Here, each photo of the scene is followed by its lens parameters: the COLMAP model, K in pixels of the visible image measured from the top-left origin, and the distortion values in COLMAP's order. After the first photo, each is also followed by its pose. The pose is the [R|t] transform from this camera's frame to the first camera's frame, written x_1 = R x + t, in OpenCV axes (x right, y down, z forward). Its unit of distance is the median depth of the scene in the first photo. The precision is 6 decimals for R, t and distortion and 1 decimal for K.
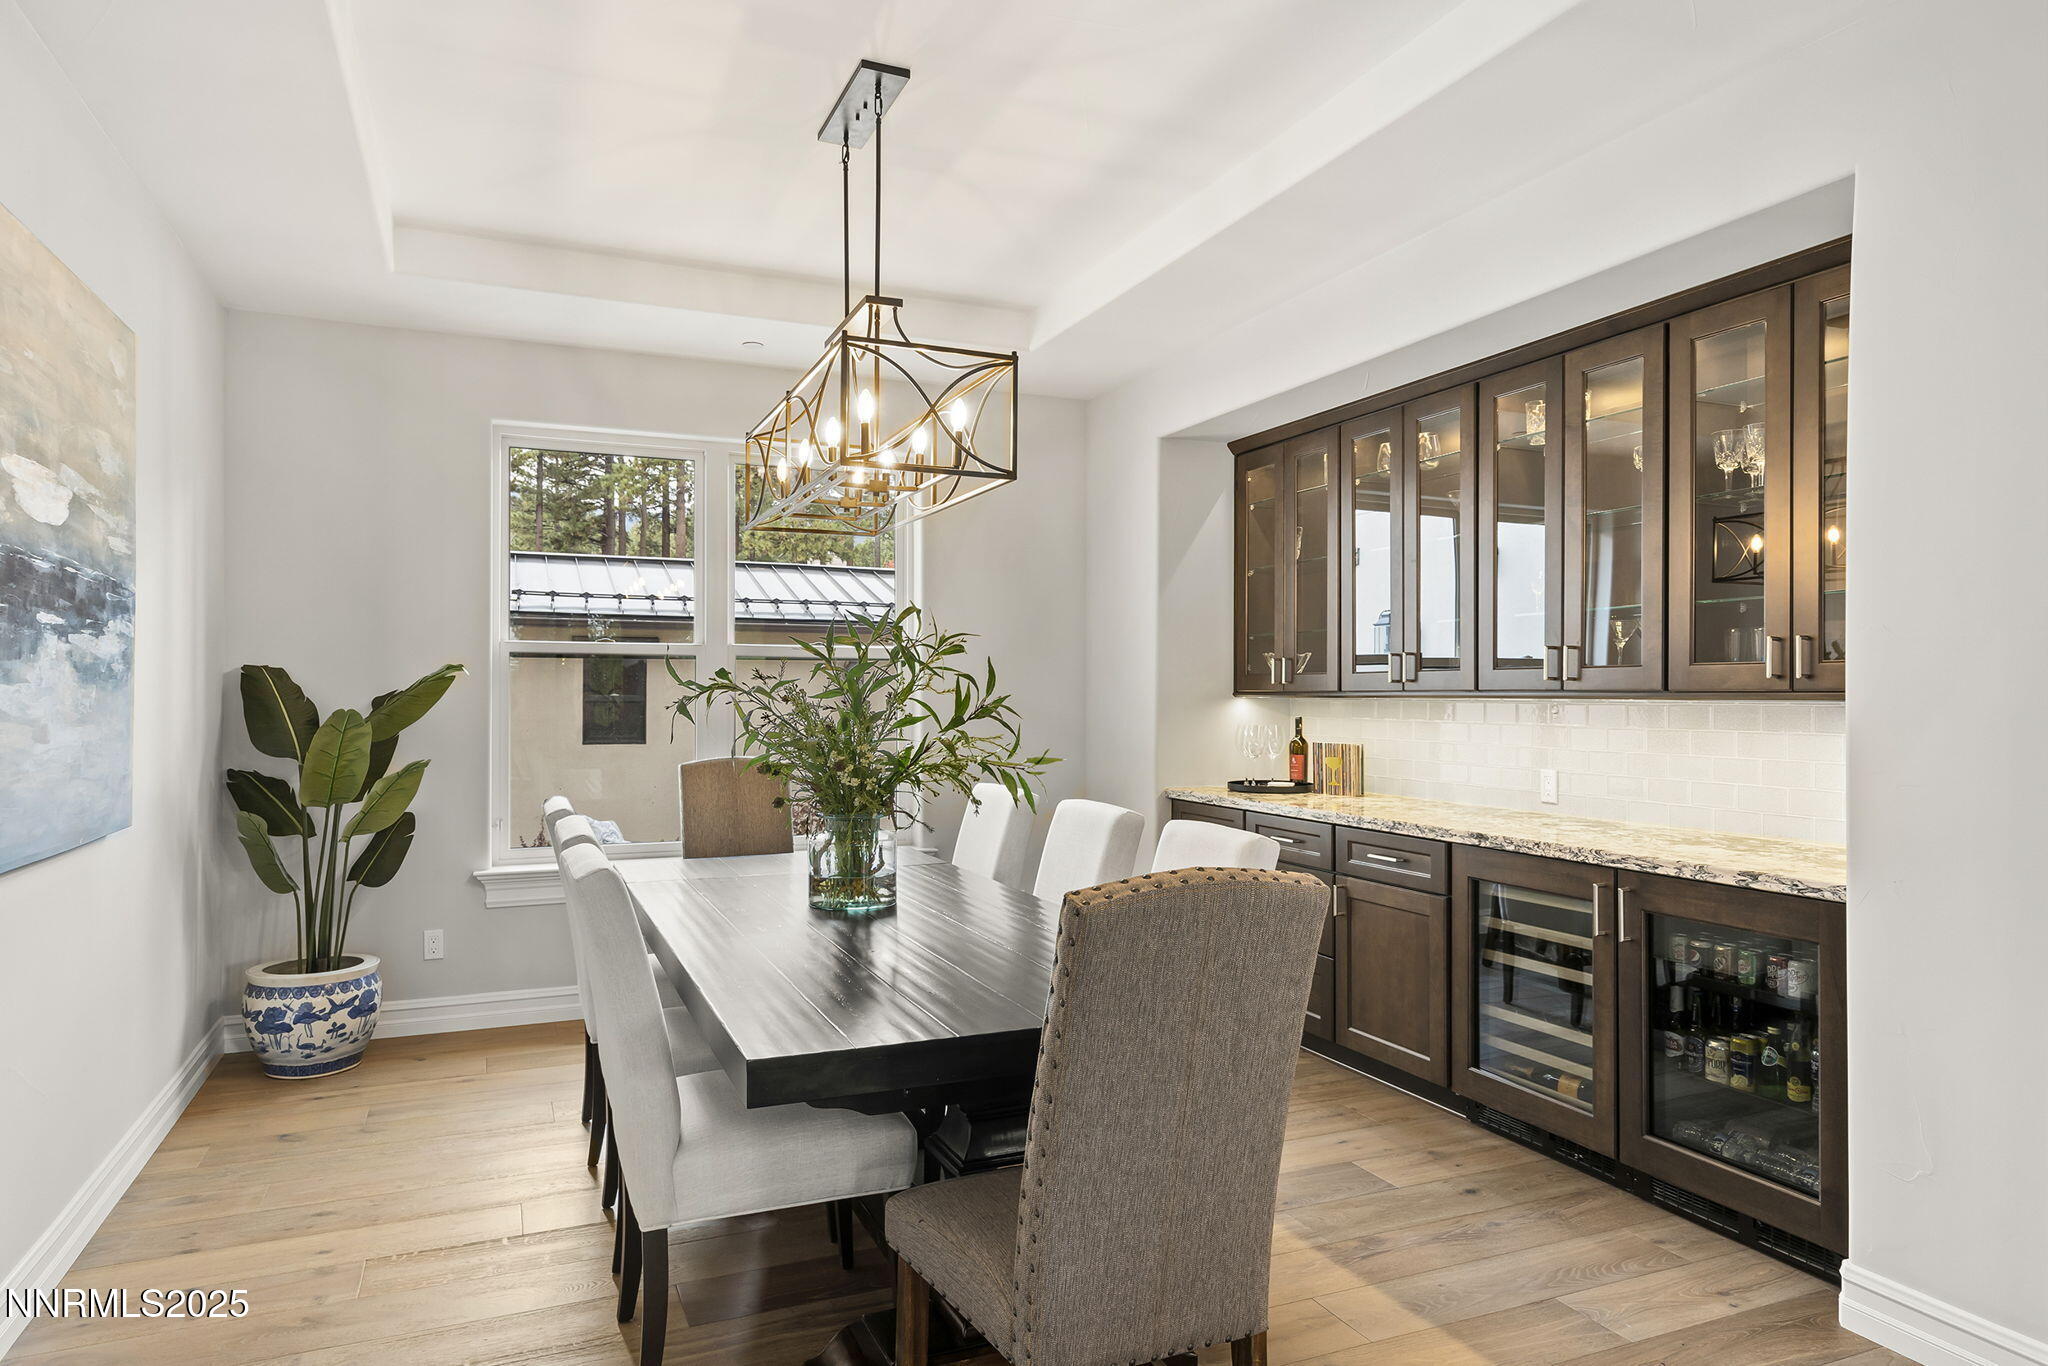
lens RADIAL K [[1225.6, 0, 1025.8], [0, 1225.6, 697.3], [0, 0, 1]] dist [0.001598, -0.002947]
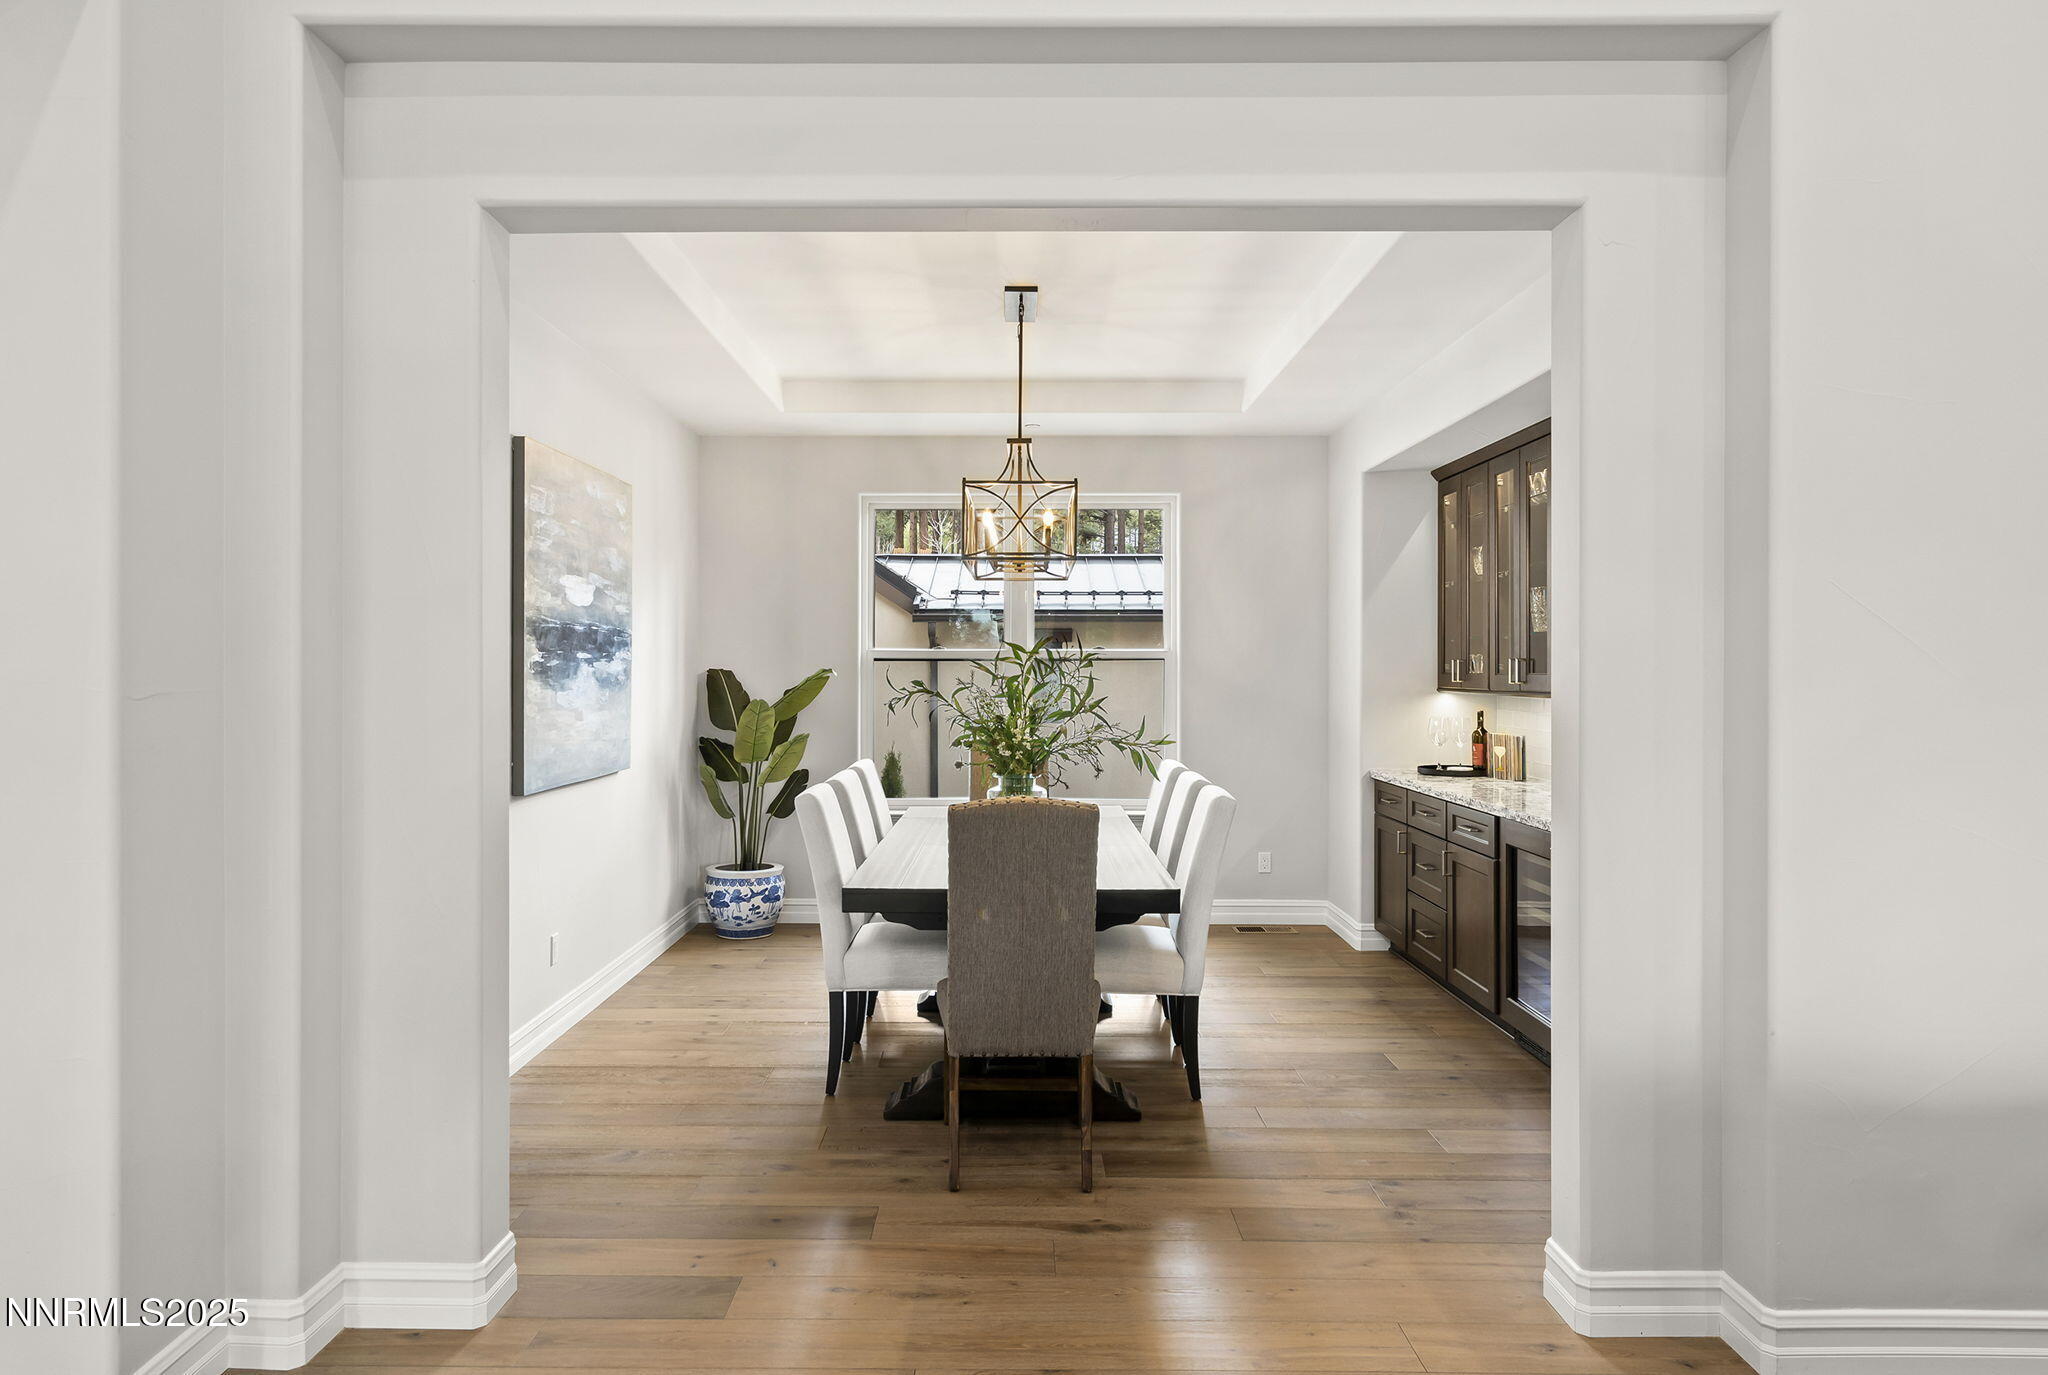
lens RADIAL K [[1325.0, 0, 1022.0], [0, 1325.0, 678.1], [0, 0, 1]] dist [-0.007497, -0.000990]
pose [[0.917762, 0.002740, -0.397121, 0.464416], [-0.001318, 0.999992, 0.003855, -0.027183], [0.397128, -0.003014, 0.917758, -0.444627]]
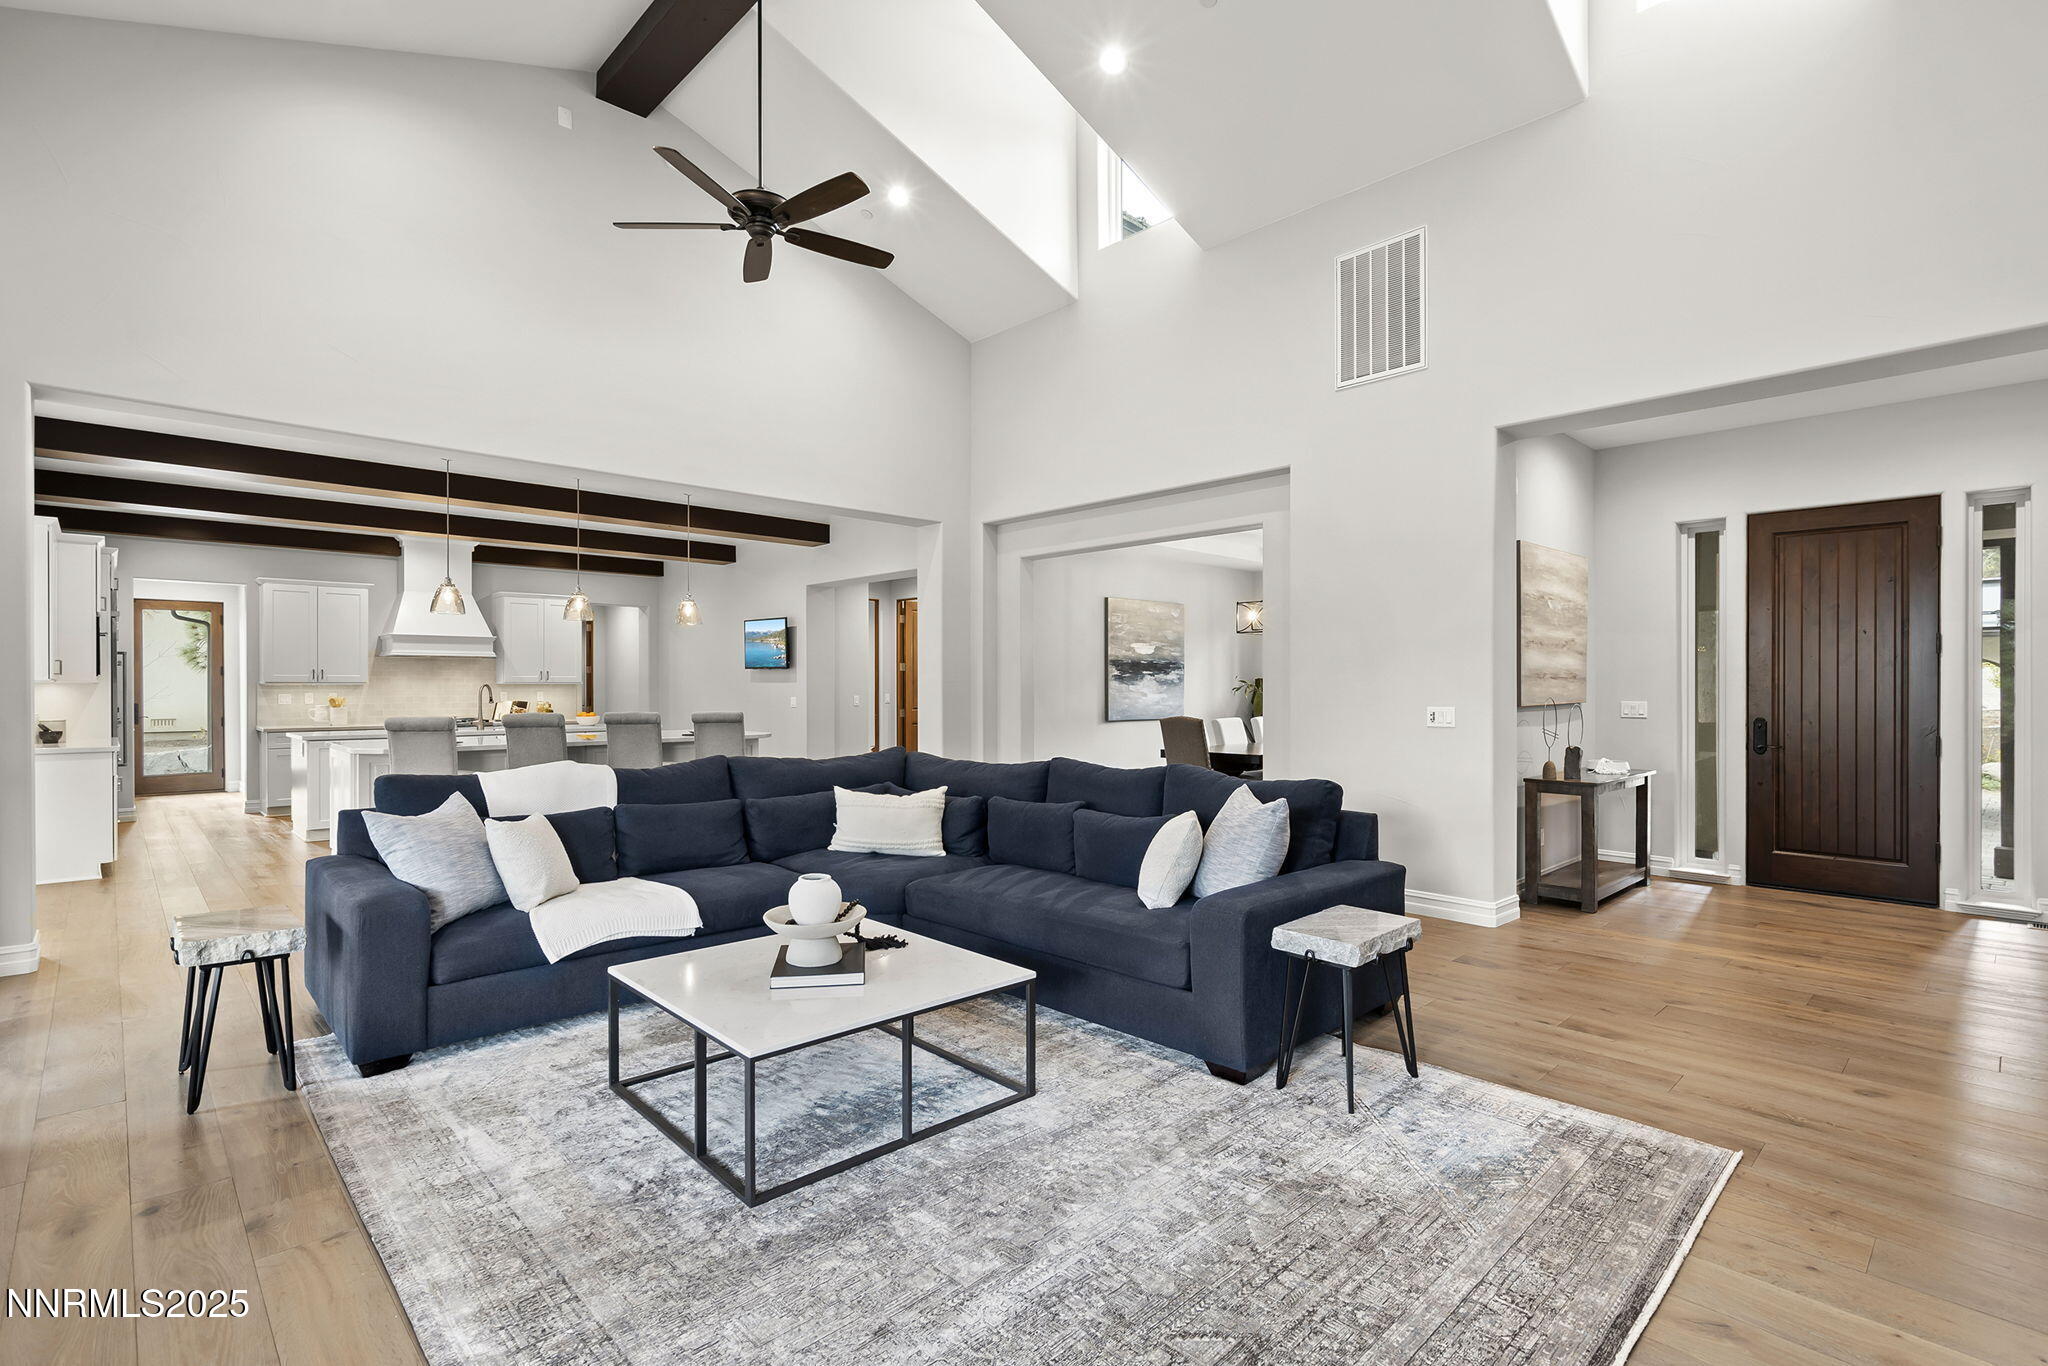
lens RADIAL K [[984.8, 0, 1023.7], [0, 984.8, 688.5], [0, 0, 1]] dist [-0.001573, -0.000121]
pose [[0.376978, -0.001465, -0.926221, 1.973946], [0.002010, 0.999998, -0.000764, 0.002185], [0.926220, -0.001574, 0.376980, -0.715625]]
